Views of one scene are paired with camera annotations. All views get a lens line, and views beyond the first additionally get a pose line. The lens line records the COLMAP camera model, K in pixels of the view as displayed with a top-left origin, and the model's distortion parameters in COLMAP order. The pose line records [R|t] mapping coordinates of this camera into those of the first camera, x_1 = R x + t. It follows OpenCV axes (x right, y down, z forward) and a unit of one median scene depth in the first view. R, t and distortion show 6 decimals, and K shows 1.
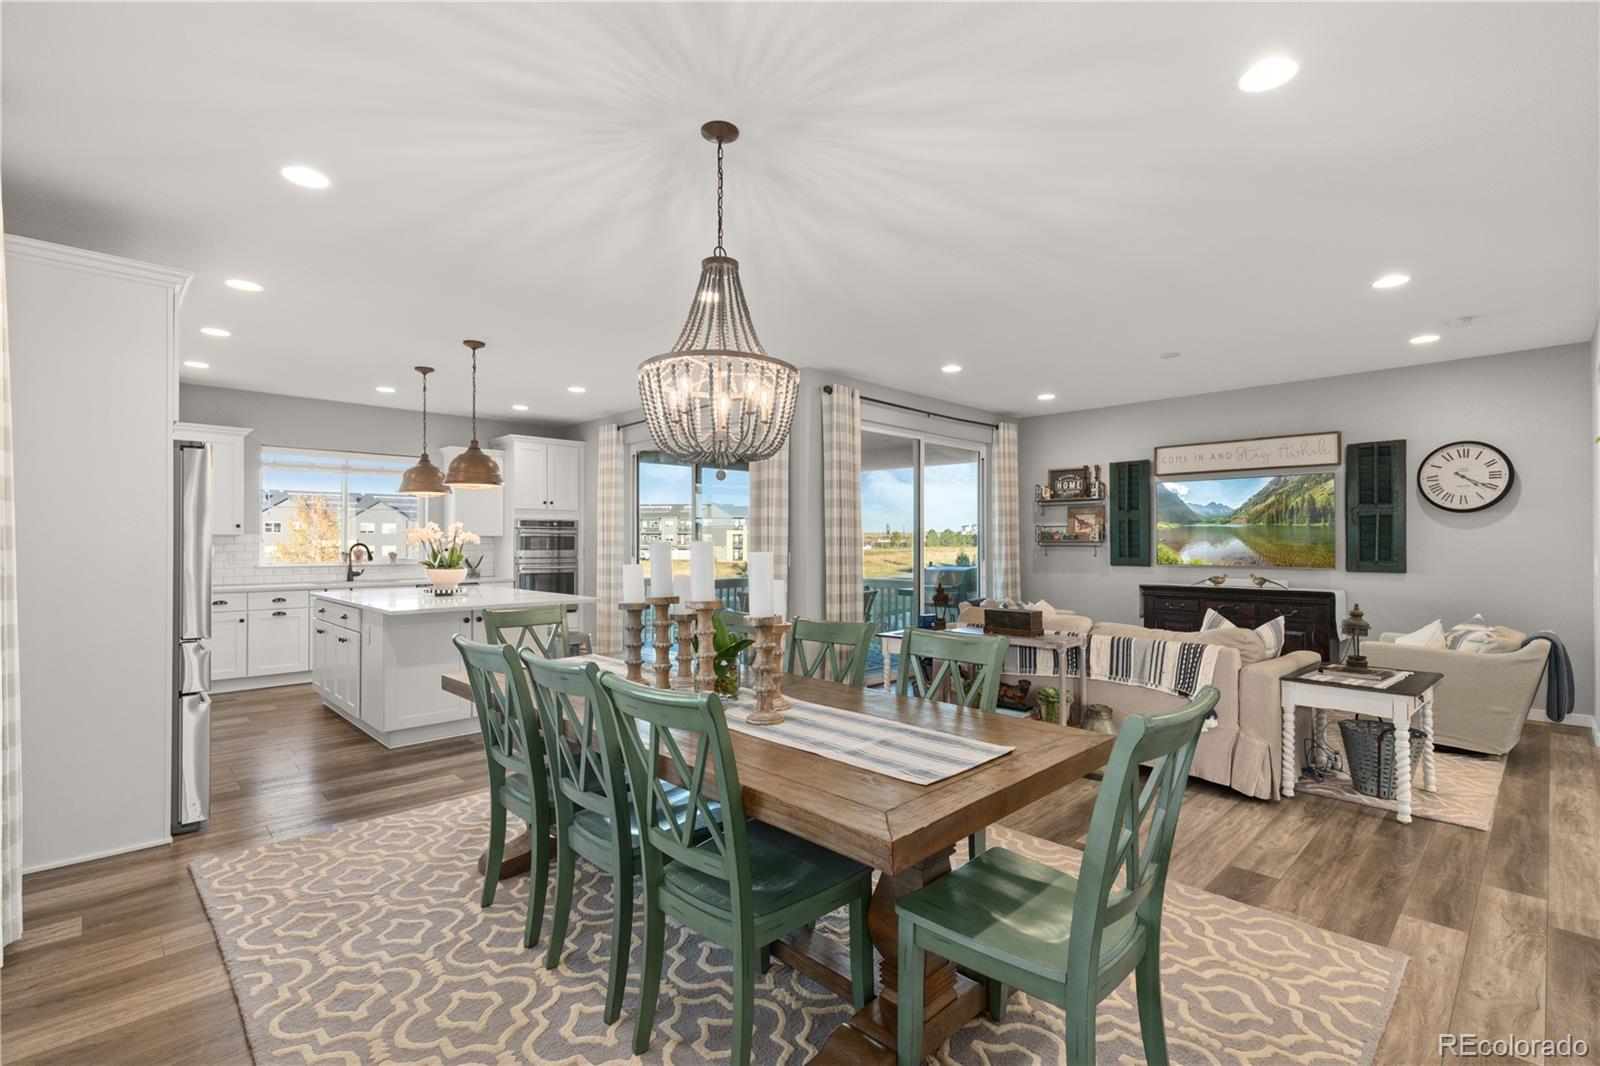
lens RADIAL K [[728.6, 0, 806.5], [0, 728.6, 538.2], [0, 0, 1]] dist [0.006418, 0.001018]
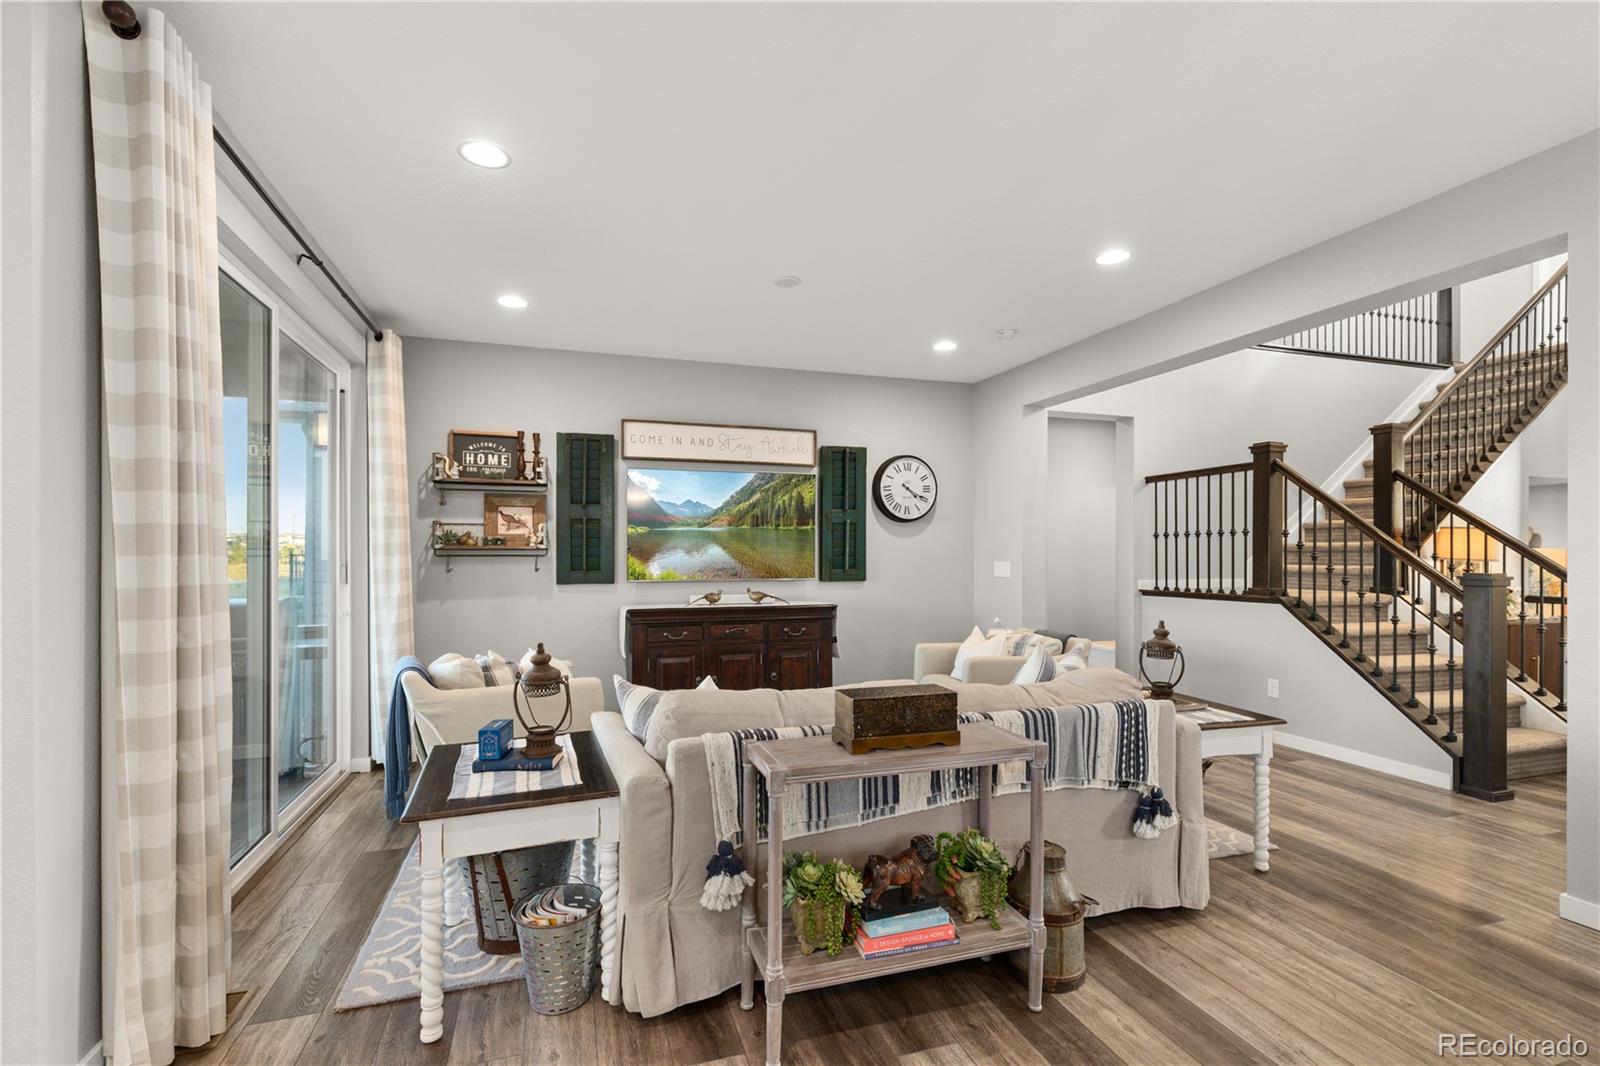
lens RADIAL K [[728.6, 0, 794.9], [0, 728.6, 549.4], [0, 0, 1]] dist [0.006418, 0.001018]
pose [[0.443325, 0.004613, 0.896349, -0.103121], [-0.003995, 0.999987, -0.003170, 0.007169], [-0.896352, -0.002175, 0.443337, 0.559478]]
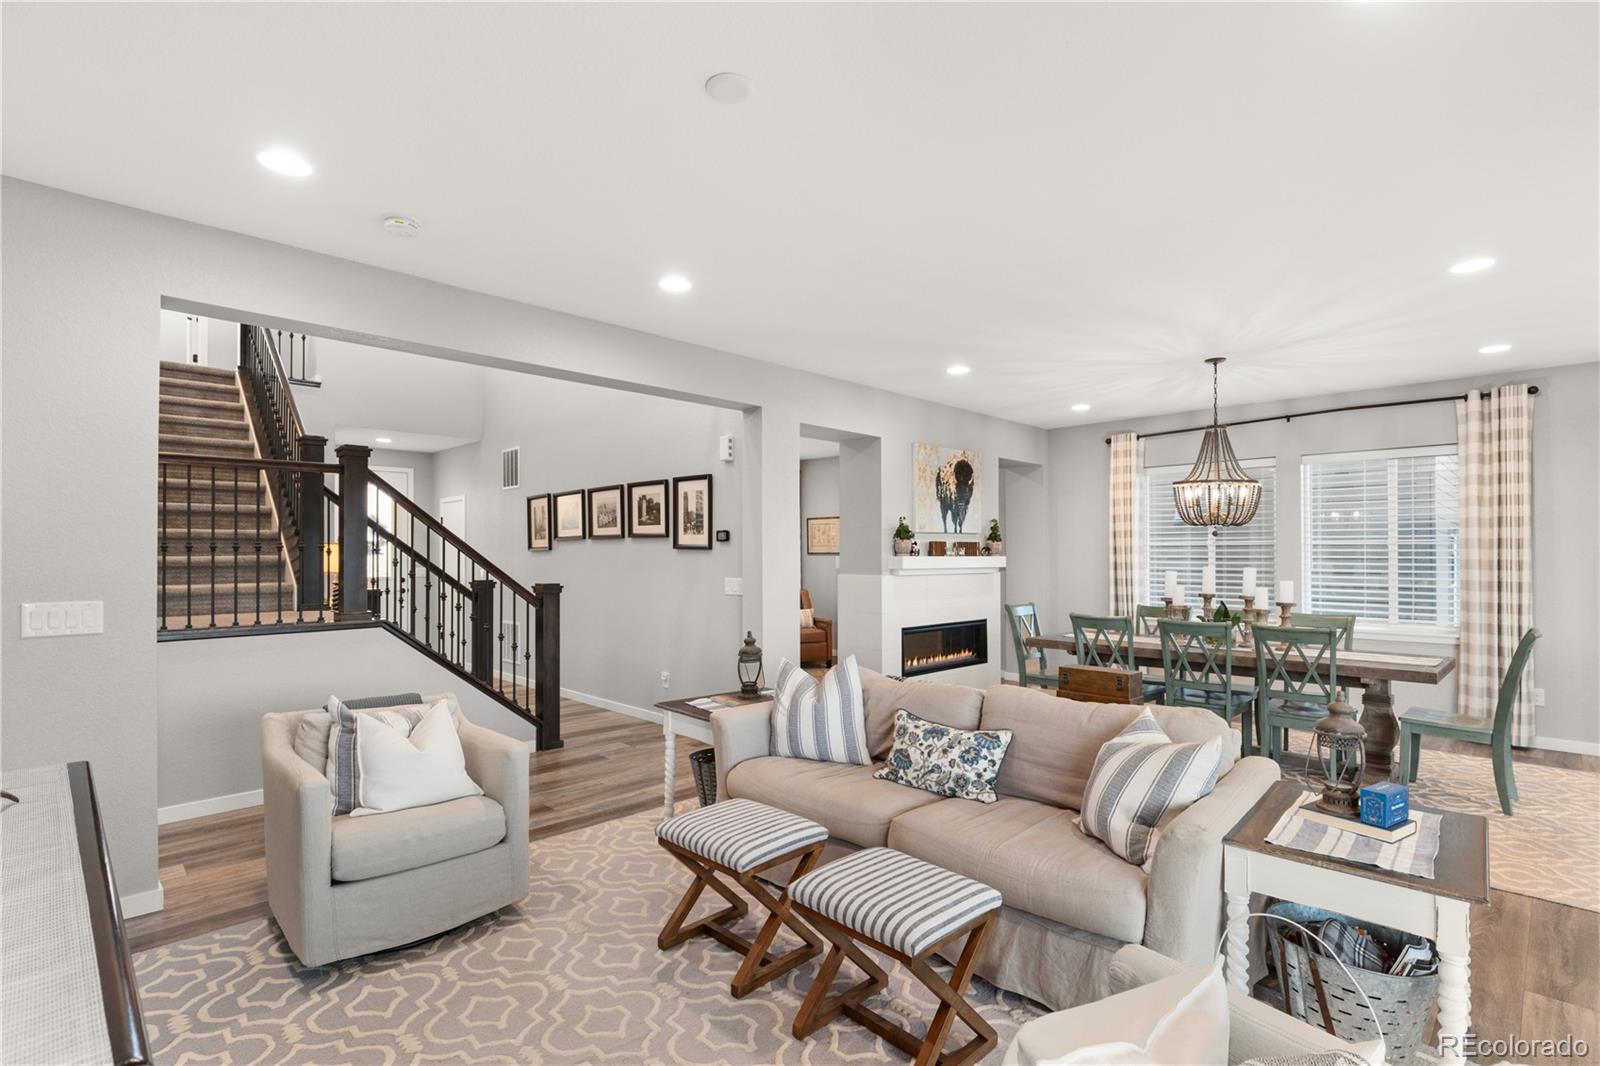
lens RADIAL K [[766.3, 0, 817.2], [0, 766.3, 563.9], [0, 0, 1]] dist [-0.001707, 0.000064]
pose [[-0.999882, -0.000237, -0.015342, 0.371821], [-0.000368, 0.999964, 0.008507, -0.006769], [0.015340, 0.008512, -0.999846, 1.146551]]
